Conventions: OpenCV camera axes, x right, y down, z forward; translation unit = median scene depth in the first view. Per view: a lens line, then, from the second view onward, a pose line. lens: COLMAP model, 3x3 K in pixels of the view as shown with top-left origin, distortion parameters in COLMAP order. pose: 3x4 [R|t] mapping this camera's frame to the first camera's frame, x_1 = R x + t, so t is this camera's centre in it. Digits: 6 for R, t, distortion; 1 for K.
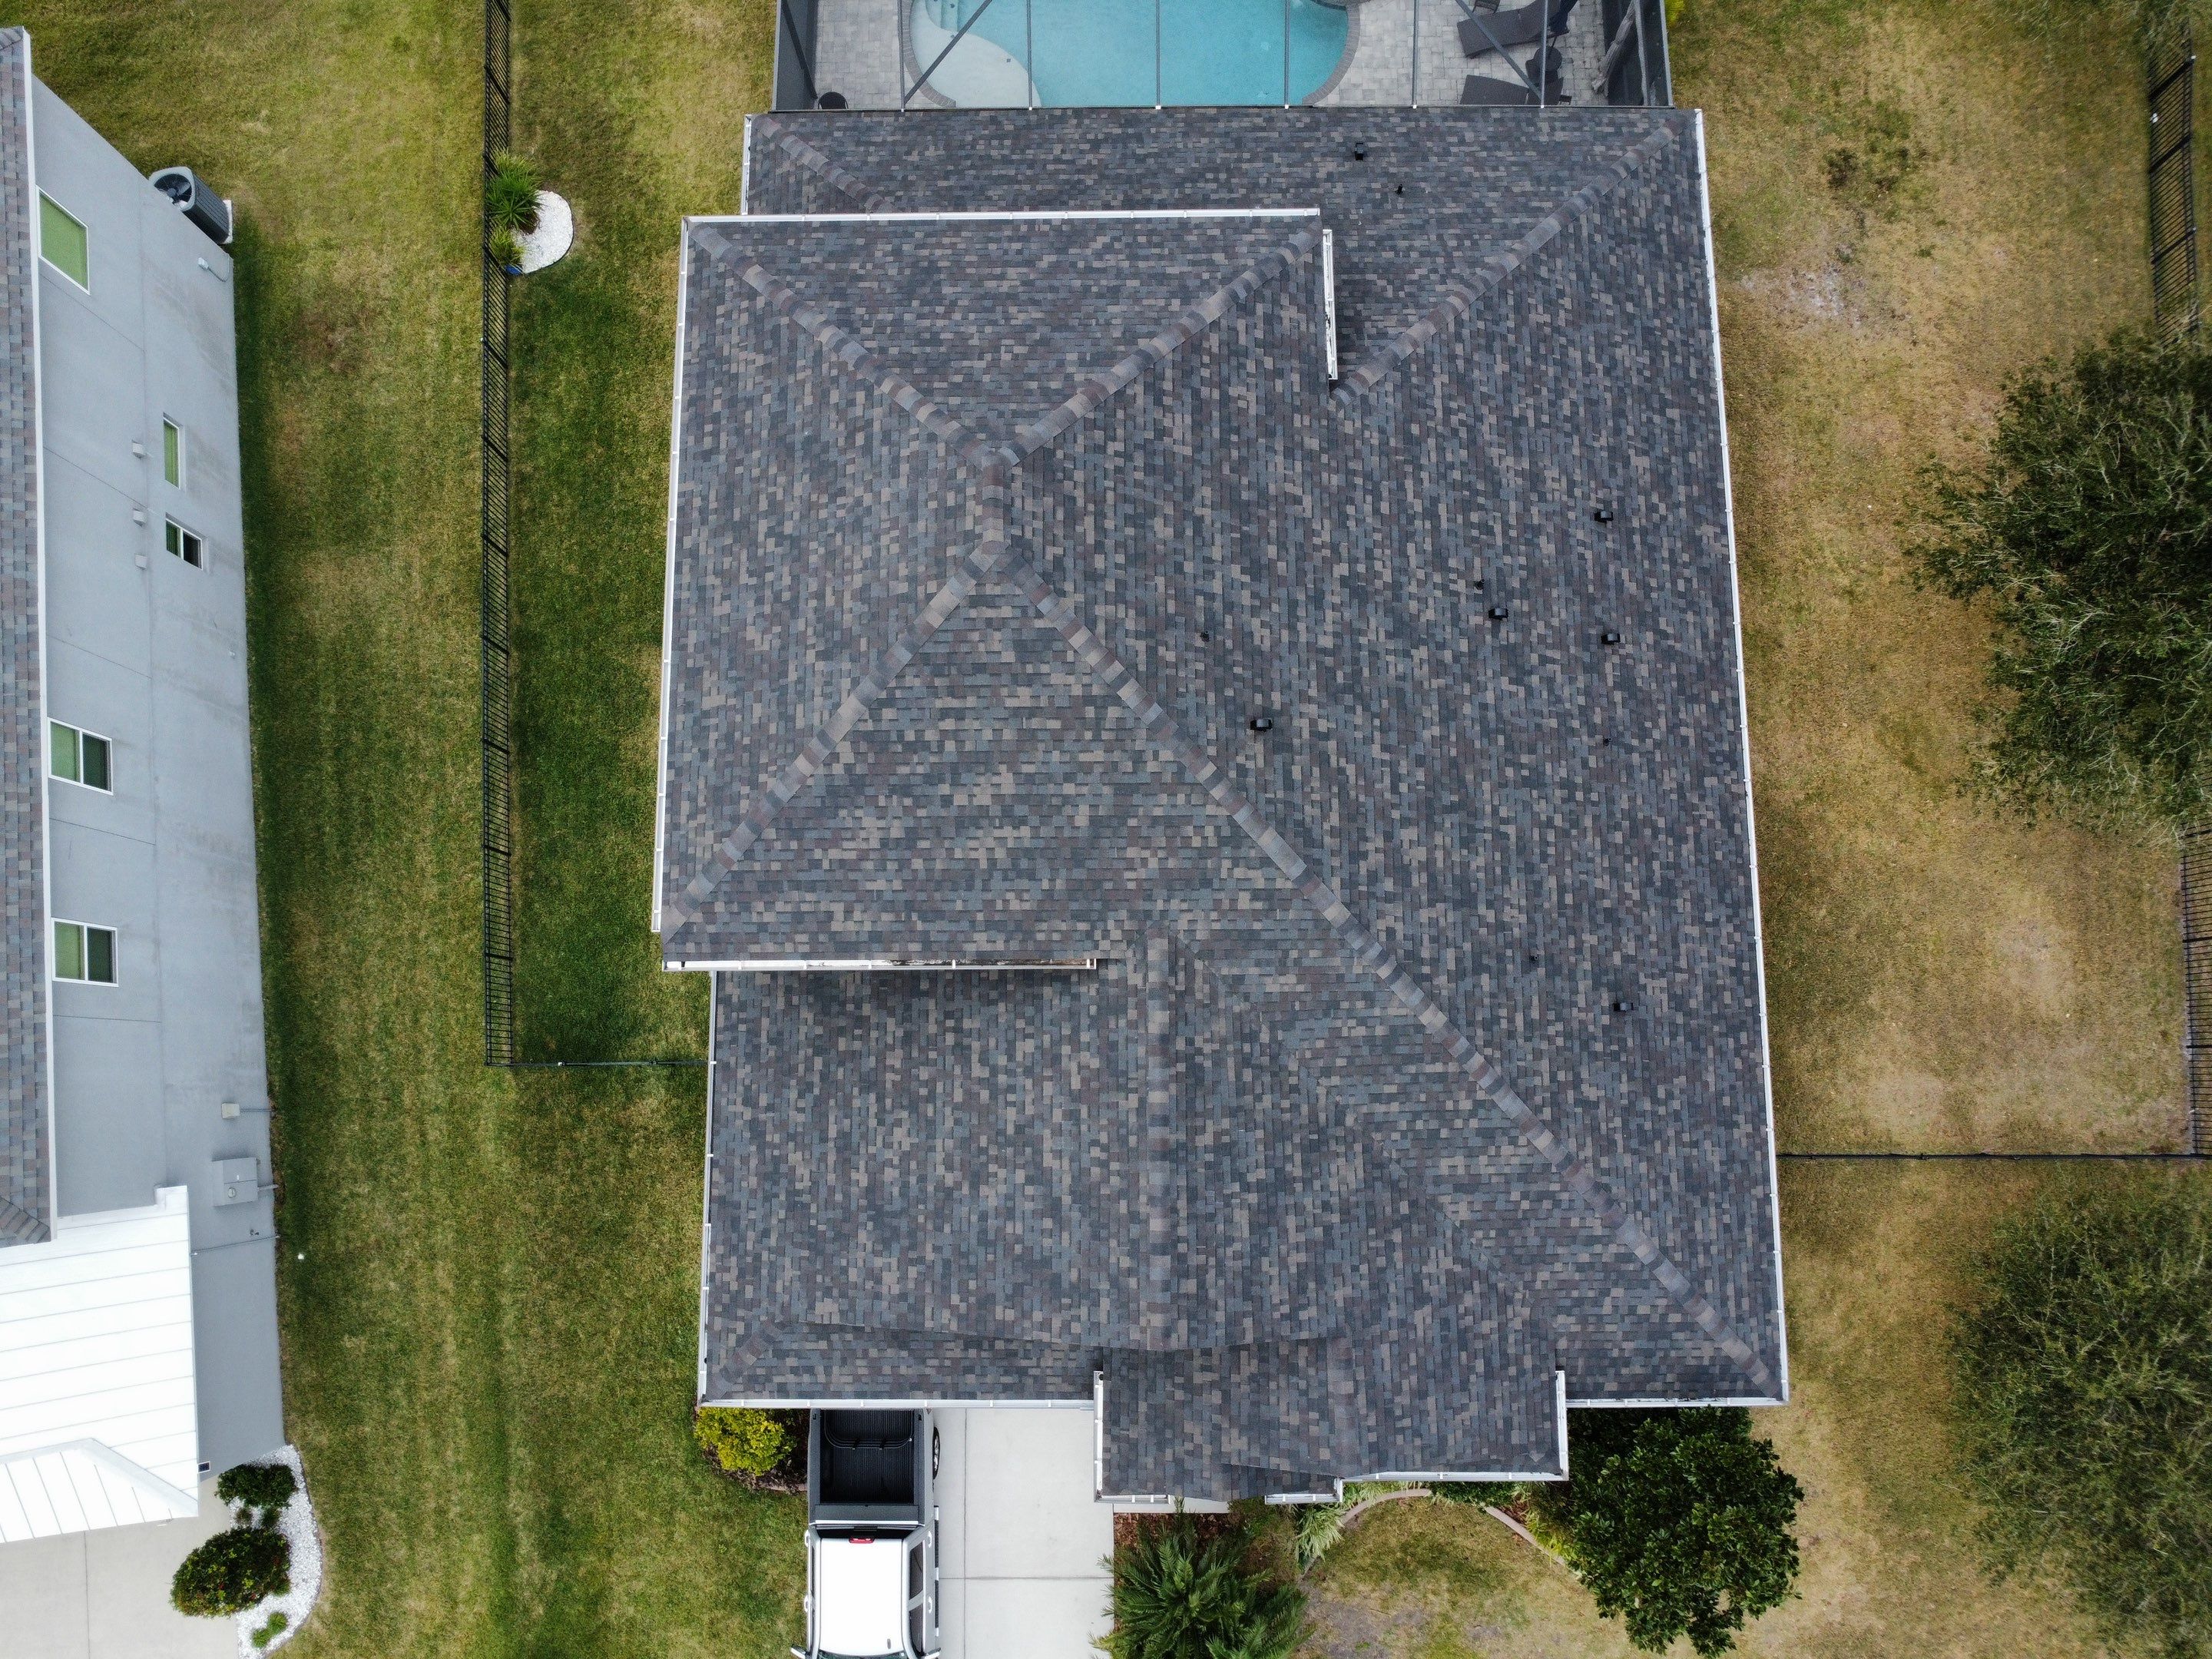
lens RADIAL K [[1591.1, 0, 1105.4], [0, 1591.1, 820.3], [0, 0, 1]] dist [-0.022564, -0.012146]
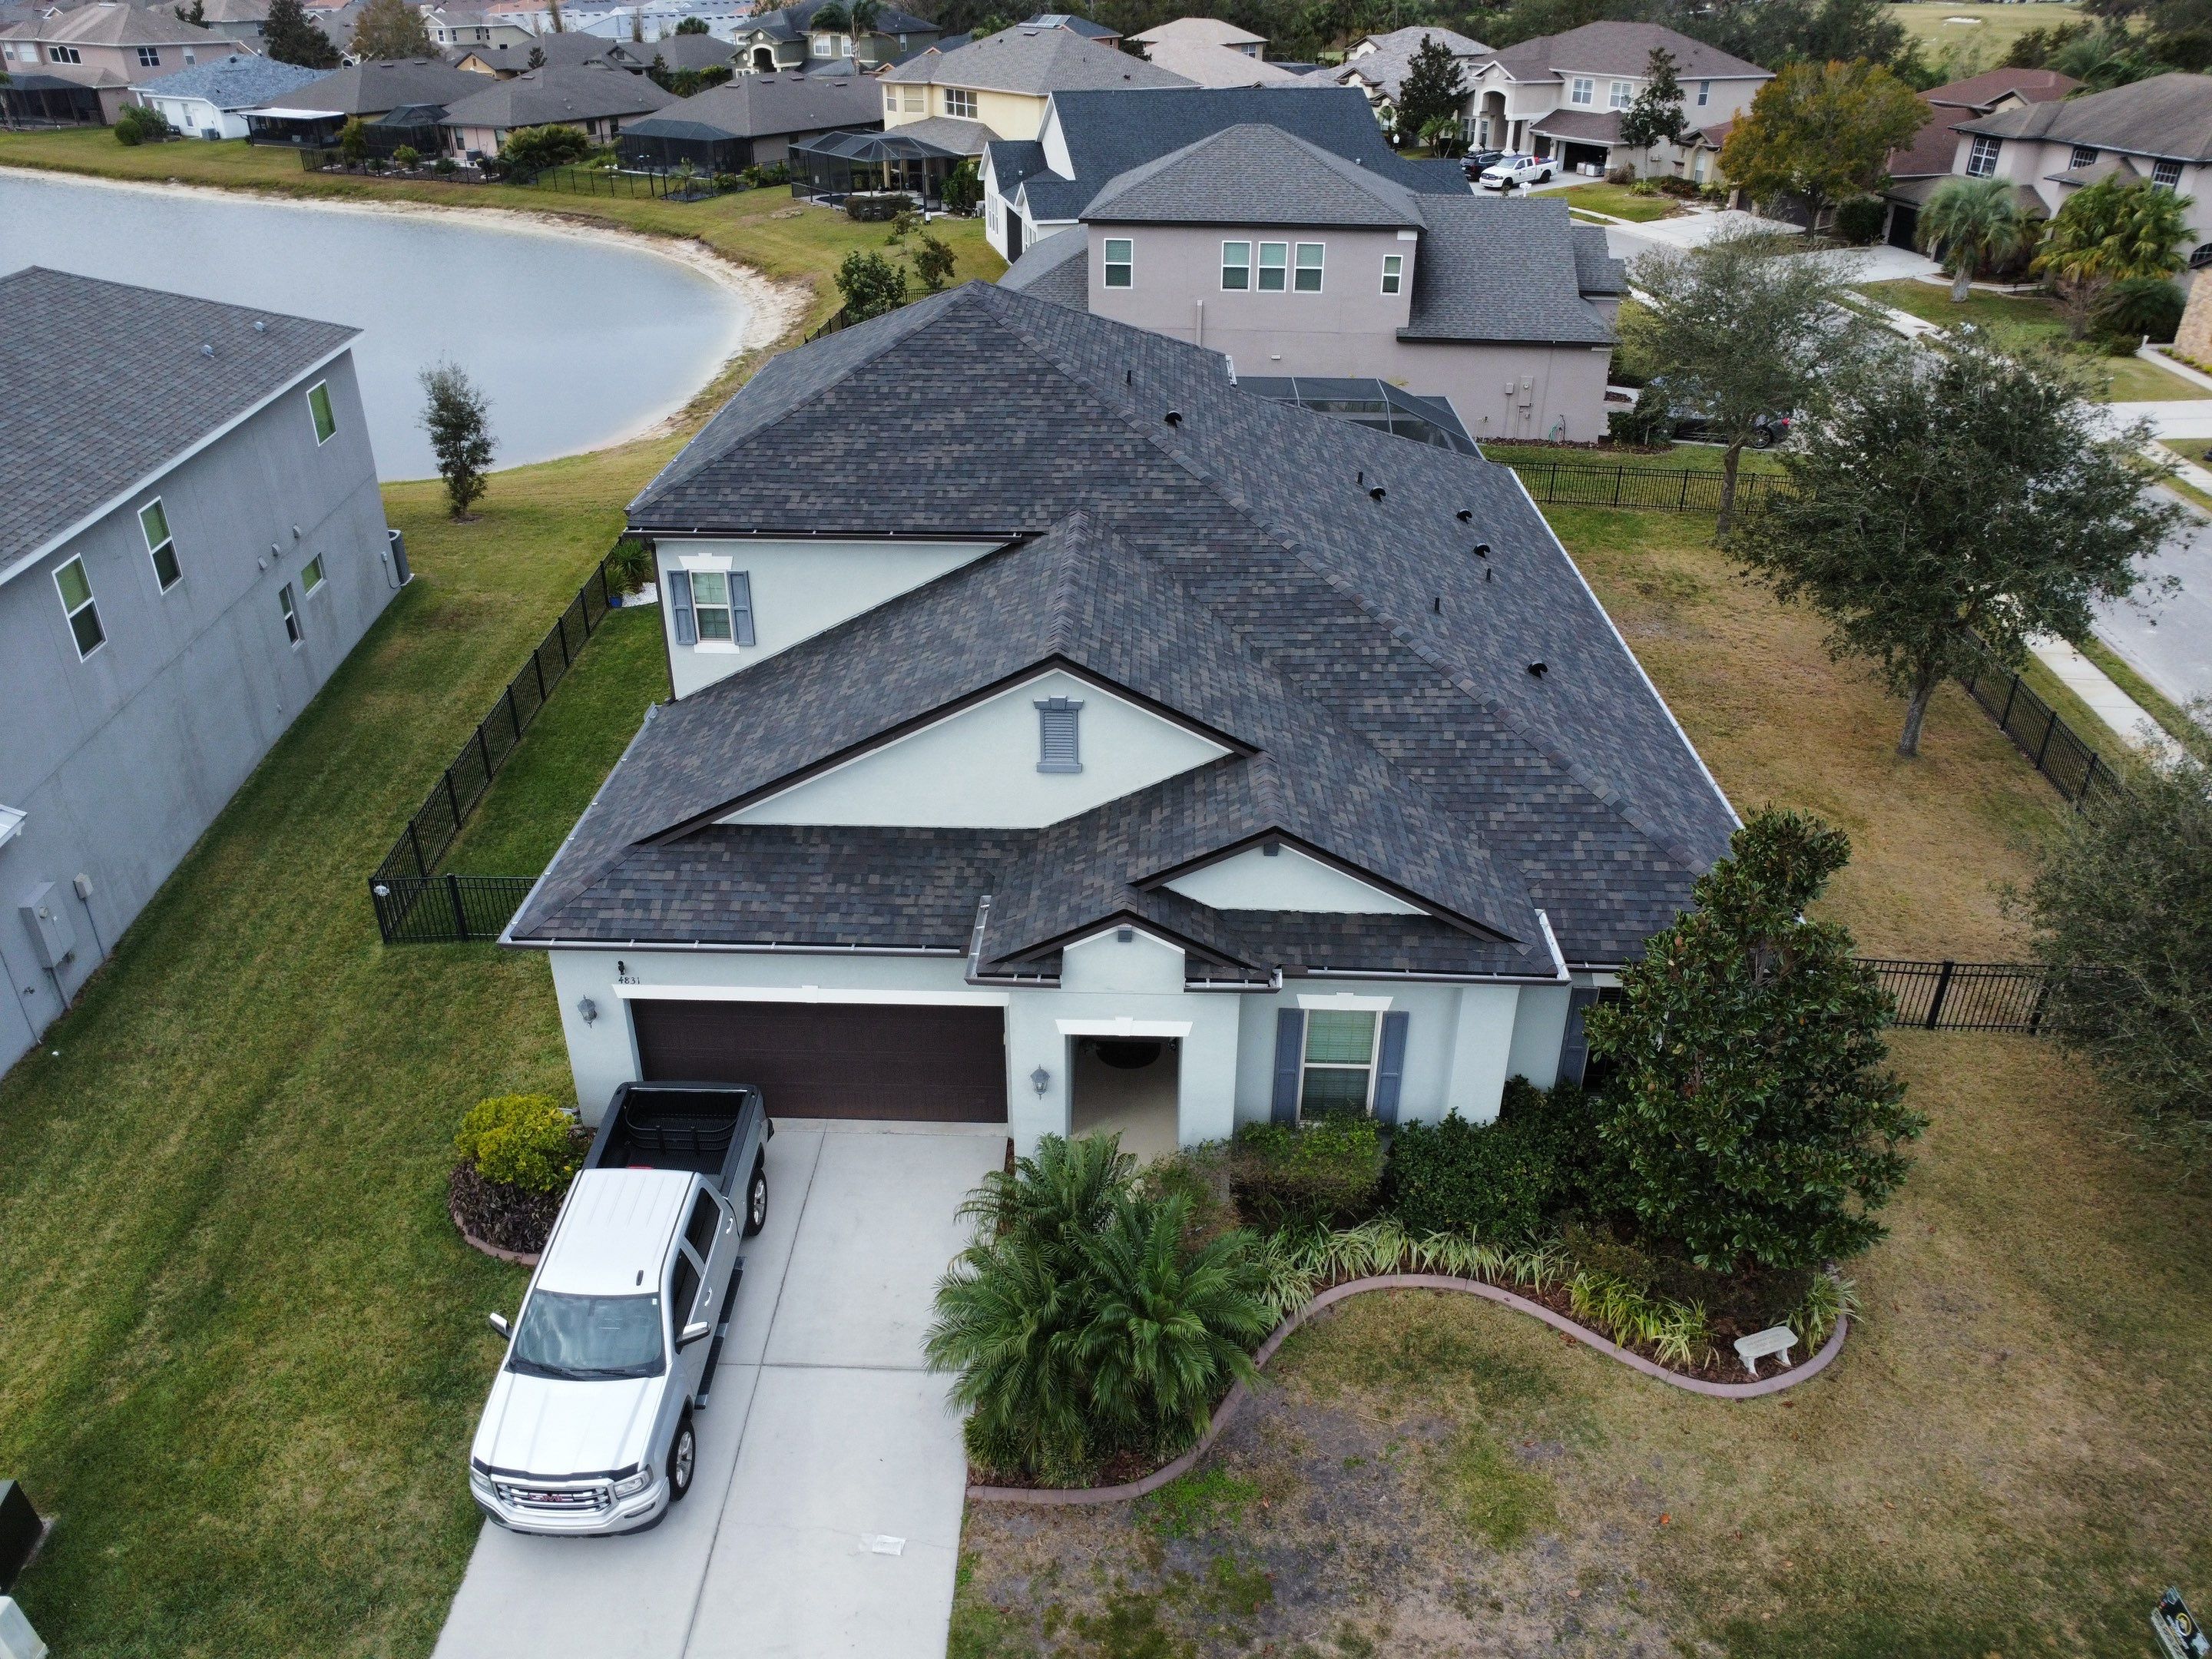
lens RADIAL K [[1591.1, 0, 1106.4], [0, 1591.1, 831.0], [0, 0, 1]] dist [-0.022564, -0.012146]
pose [[0.999184, 0.030529, -0.026426, 0.084002], [-0.039679, 0.621194, -0.782652, 1.028689], [-0.007478, 0.783062, 0.621899, 0.469058]]
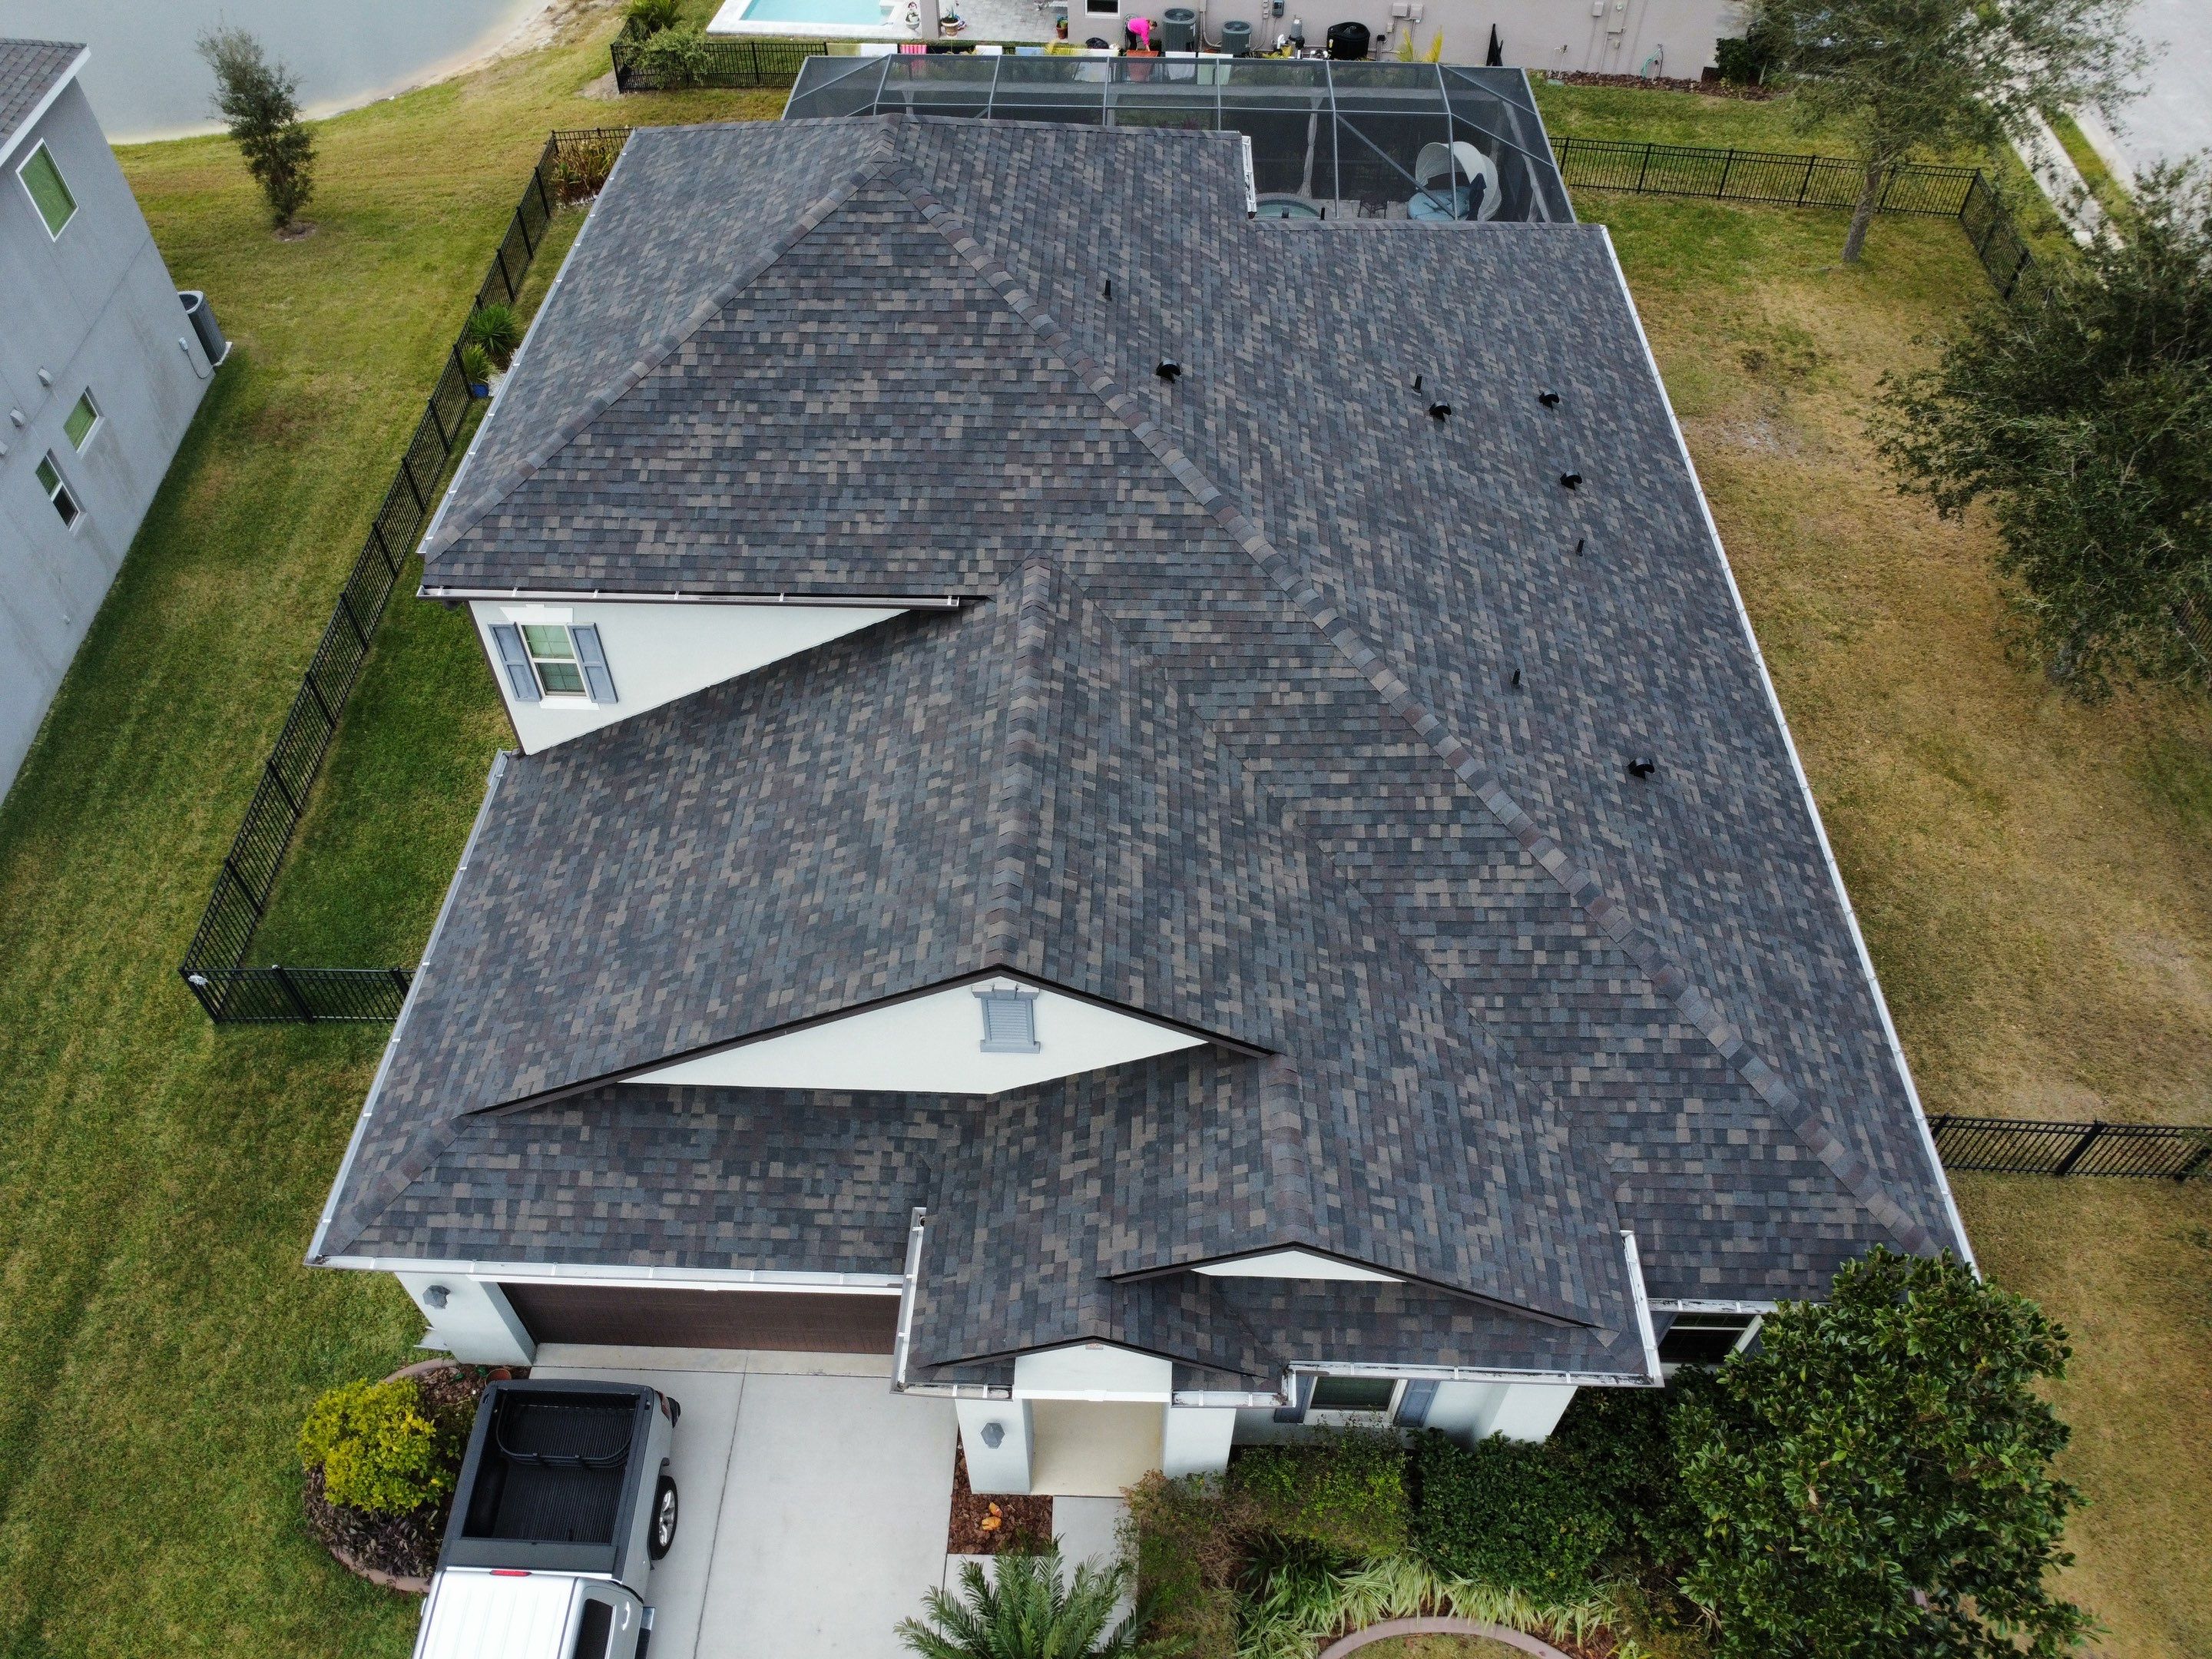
lens RADIAL K [[1591.1, 0, 1107.4], [0, 1591.1, 826.1], [0, 0, 1]] dist [-0.022564, -0.012146]
pose [[0.999348, 0.033914, -0.012353, 0.079353], [-0.035240, 0.842744, -0.537160, 0.590433], [-0.007807, 0.537246, 0.843390, 0.377738]]
